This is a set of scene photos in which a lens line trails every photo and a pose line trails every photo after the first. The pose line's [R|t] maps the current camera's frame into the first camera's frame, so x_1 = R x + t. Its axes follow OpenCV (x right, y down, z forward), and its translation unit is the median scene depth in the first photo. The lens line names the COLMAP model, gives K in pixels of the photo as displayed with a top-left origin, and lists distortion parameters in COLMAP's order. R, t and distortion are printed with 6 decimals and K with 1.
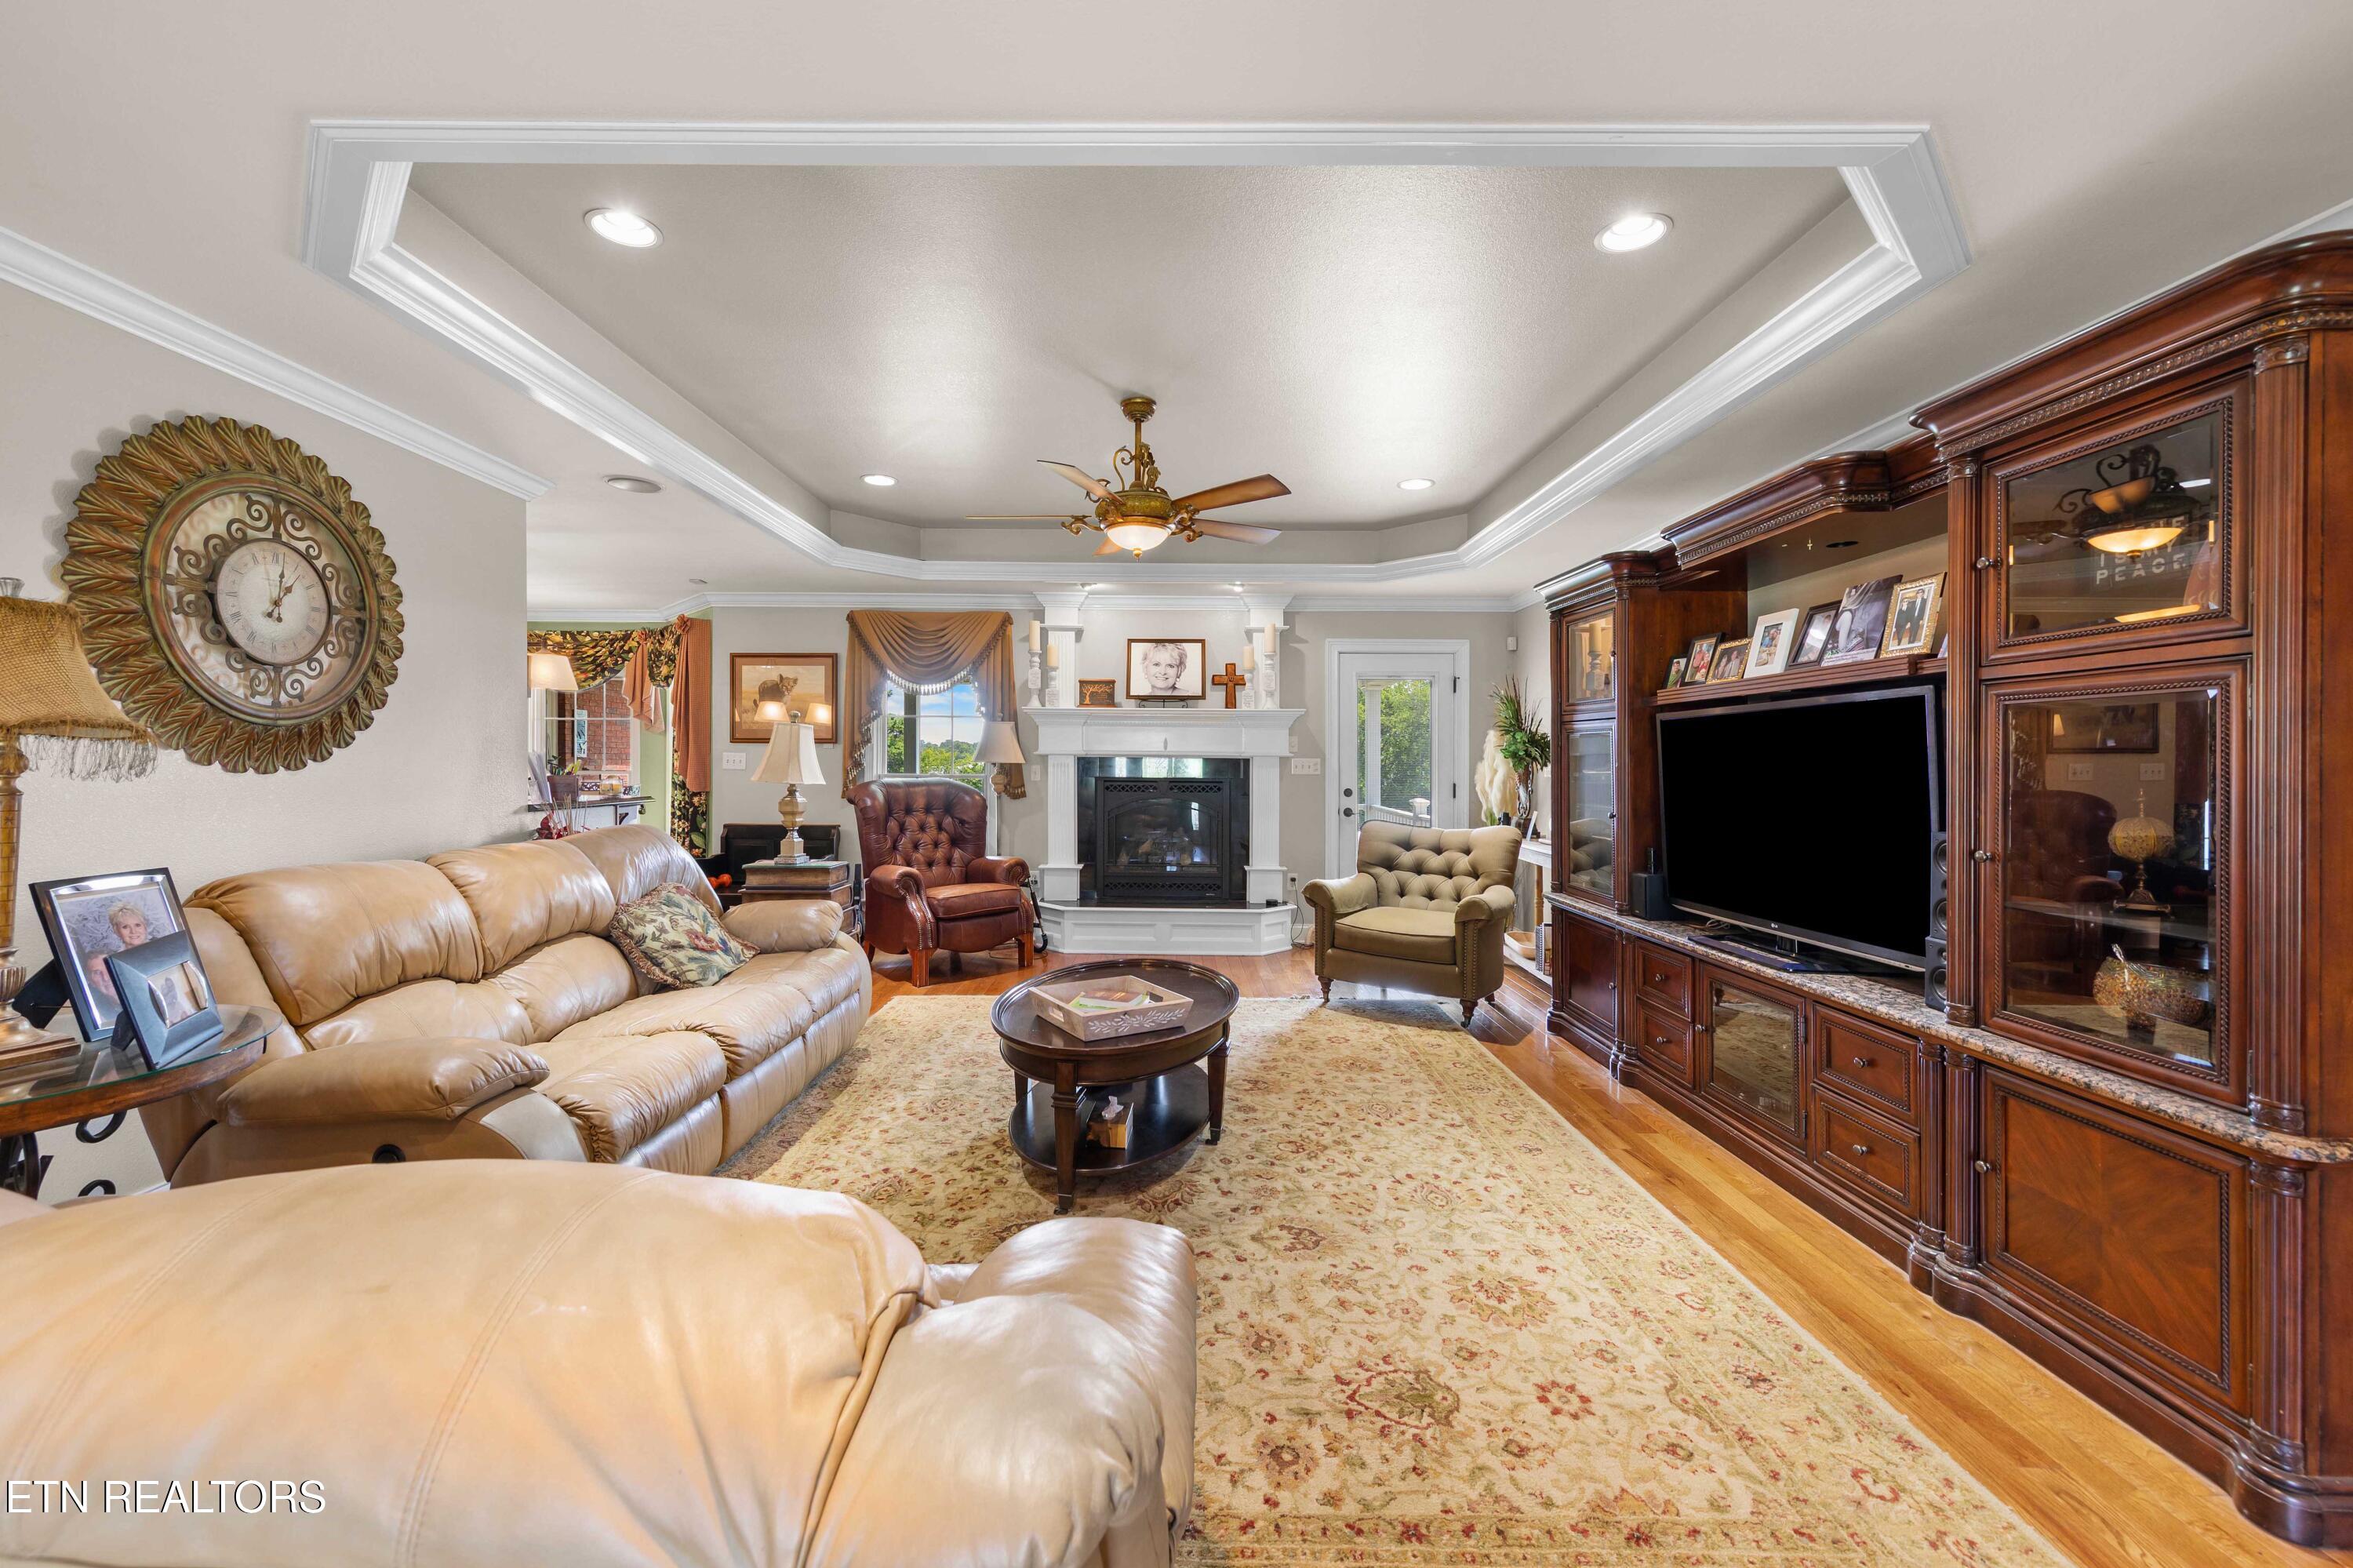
lens RADIAL K [[921.4, 0, 1154.6], [0, 921.4, 768.9], [0, 0, 1]] dist [0.006339, -0.000242]
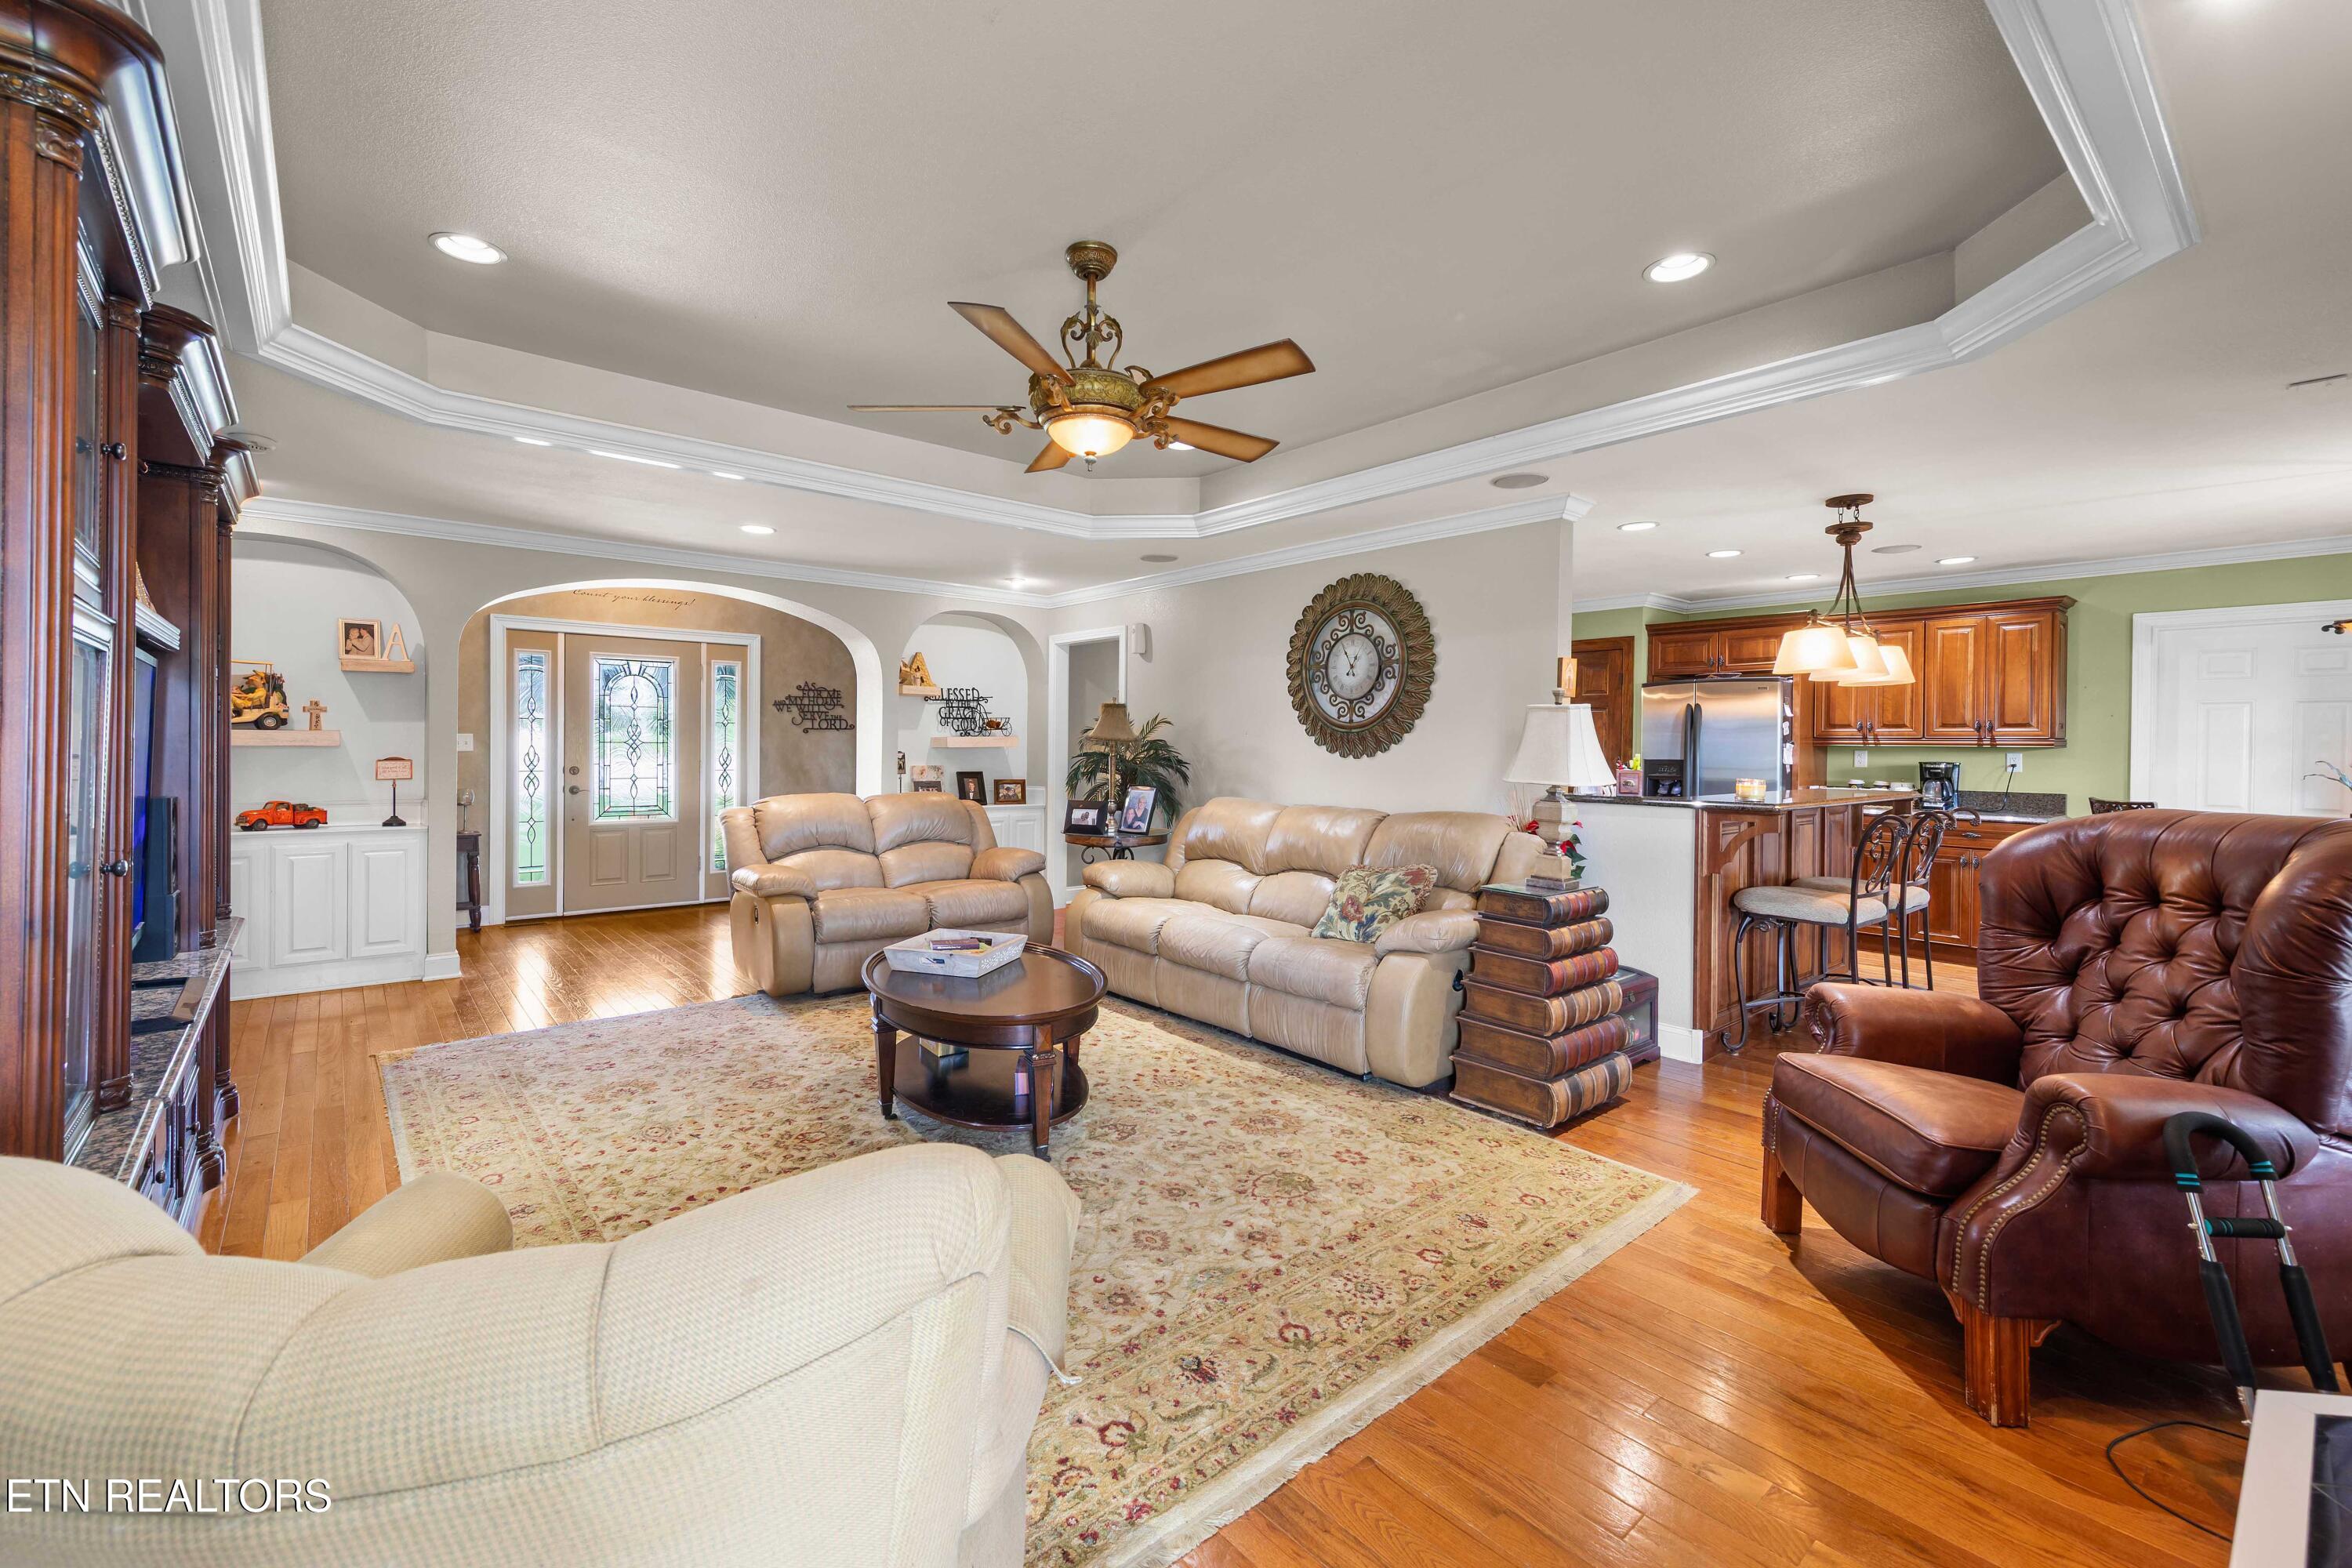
lens RADIAL K [[1000.7, 0, 1185.7], [0, 1000.7, 765.6], [0, 0, 1]] dist [0.006389, 0.000388]
pose [[-0.749491, -0.001747, -0.662013, 0.526544], [-0.020492, 0.999579, 0.020562, -0.013272], [0.661698, 0.028977, -0.749210, 1.940080]]
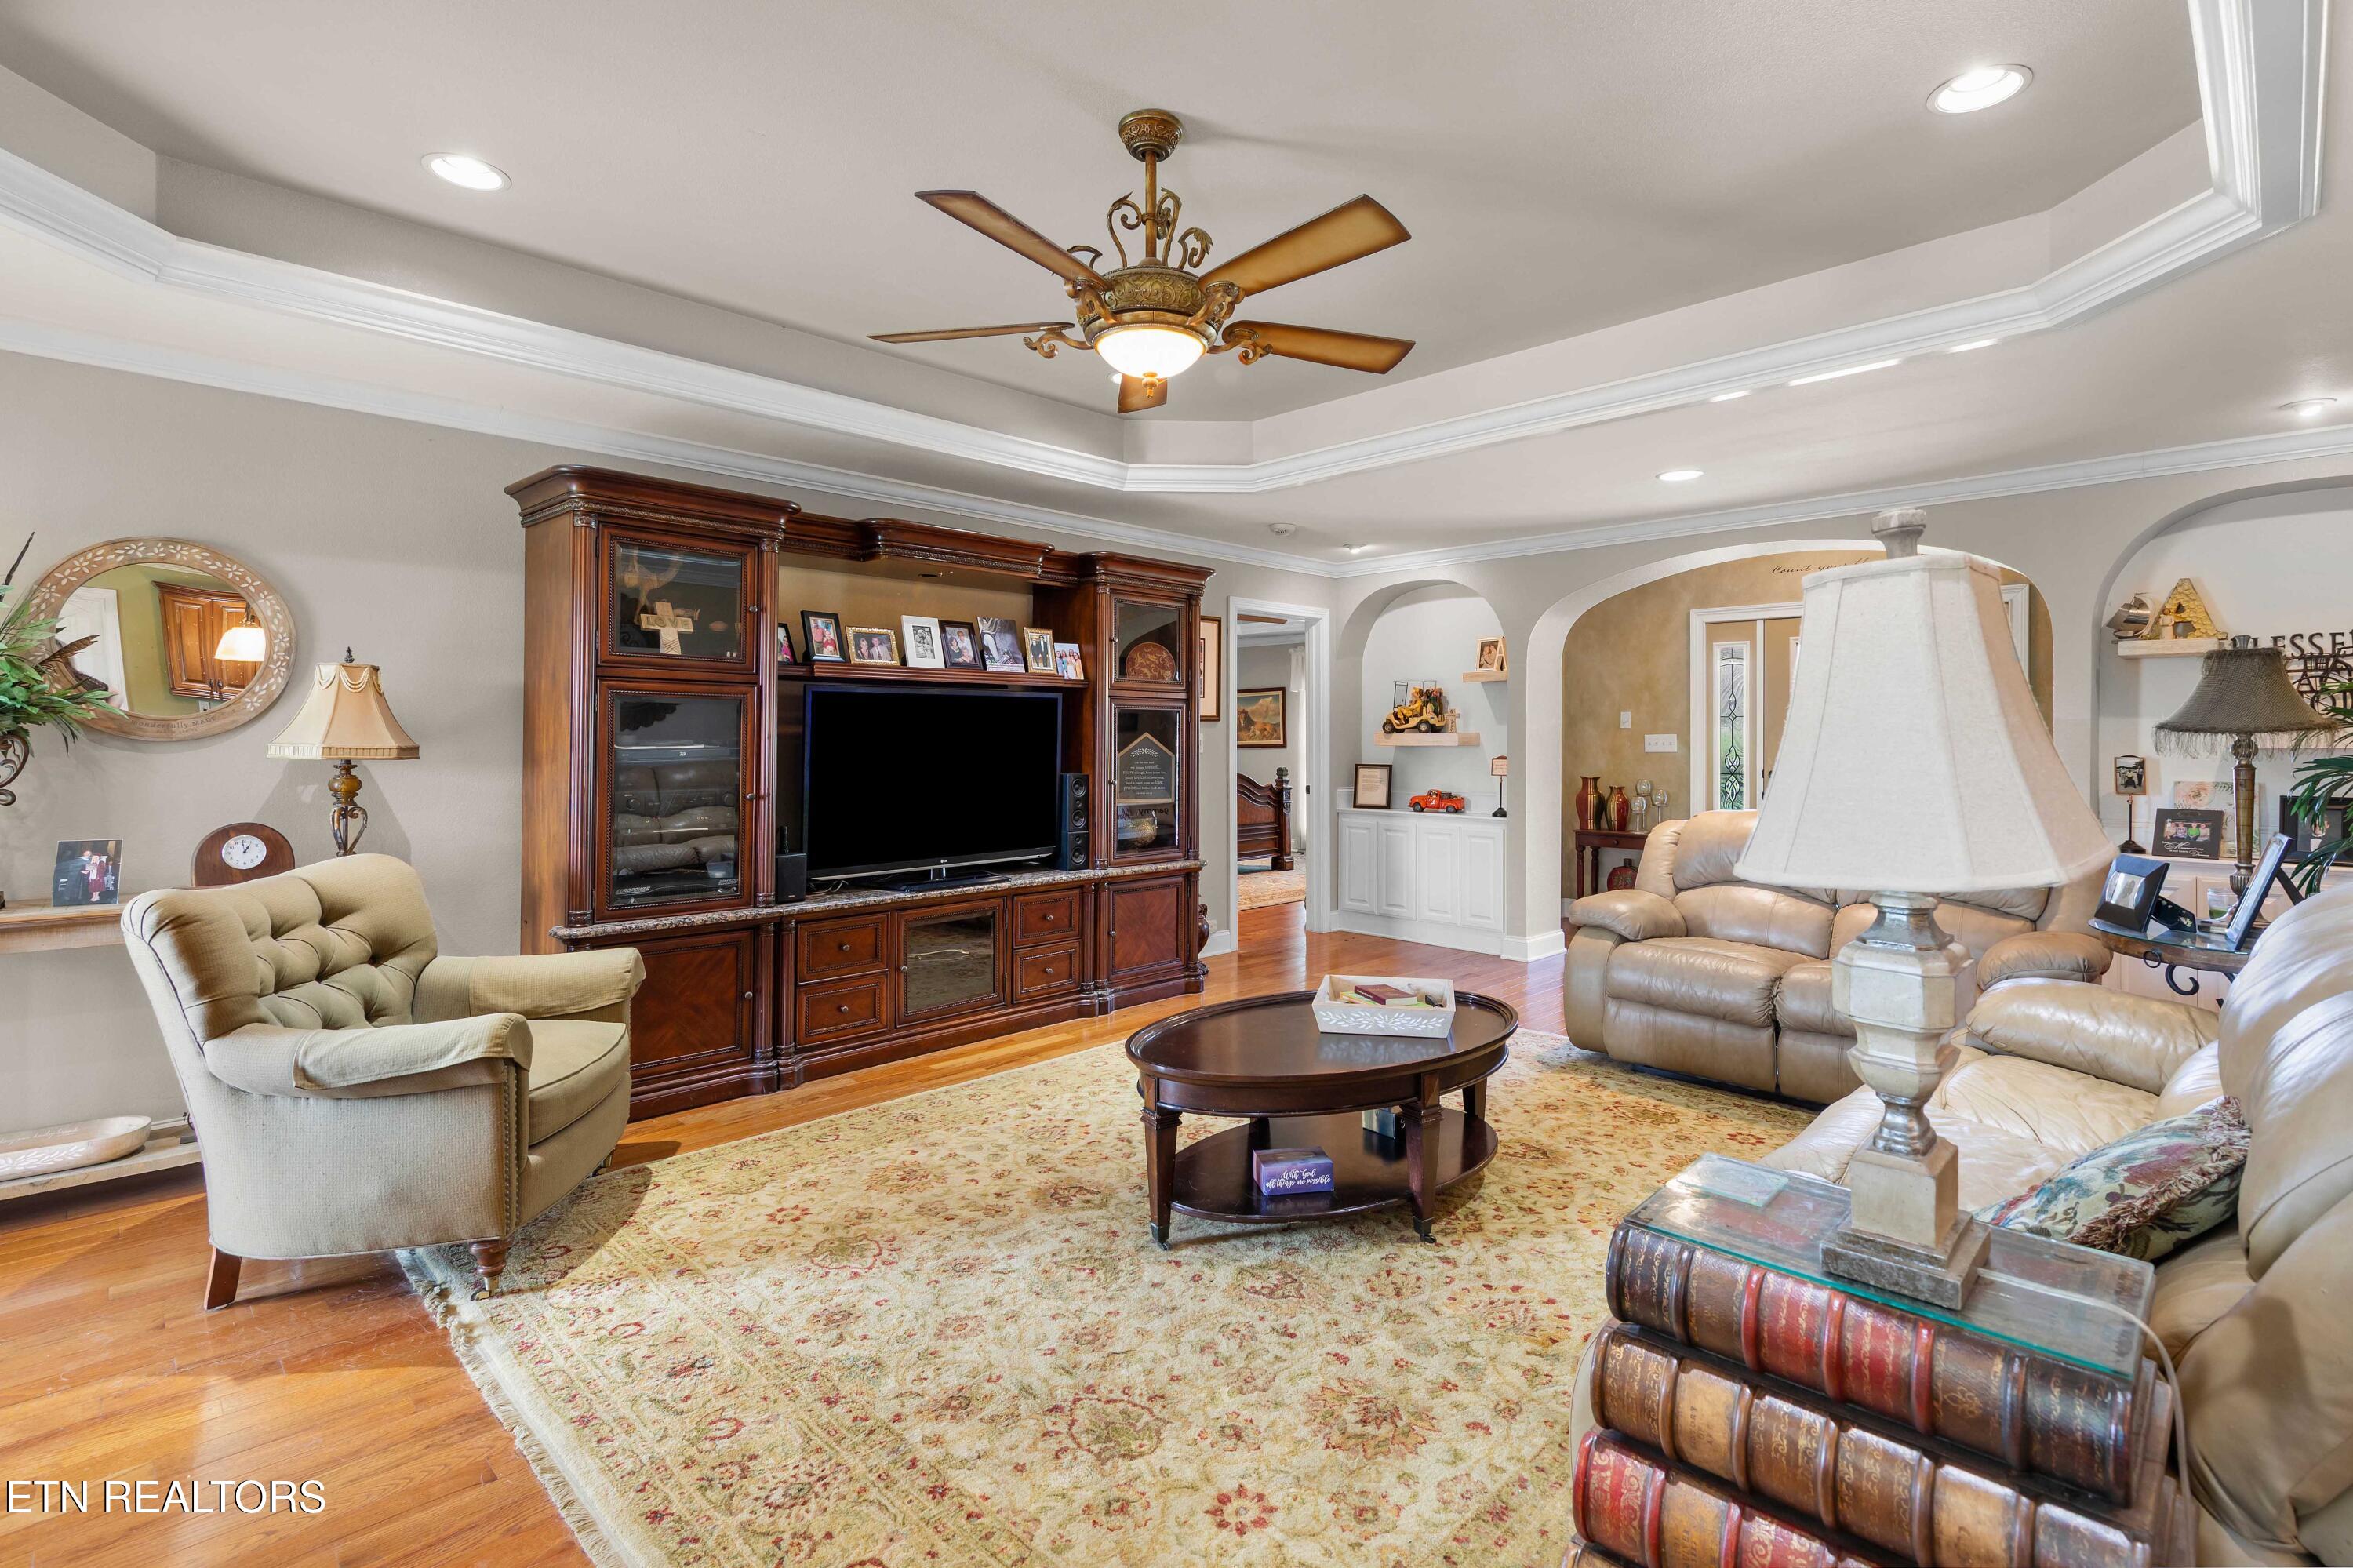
lens RADIAL K [[1122.7, 0, 1162.9], [0, 1122.7, 743.4], [0, 0, 1]] dist [0.004805, 0.000591]
pose [[-0.706388, -0.014181, 0.707683, -0.619066], [-0.003335, 0.999855, 0.016707, -0.022026], [-0.707817, 0.009442, -0.706333, 1.763457]]
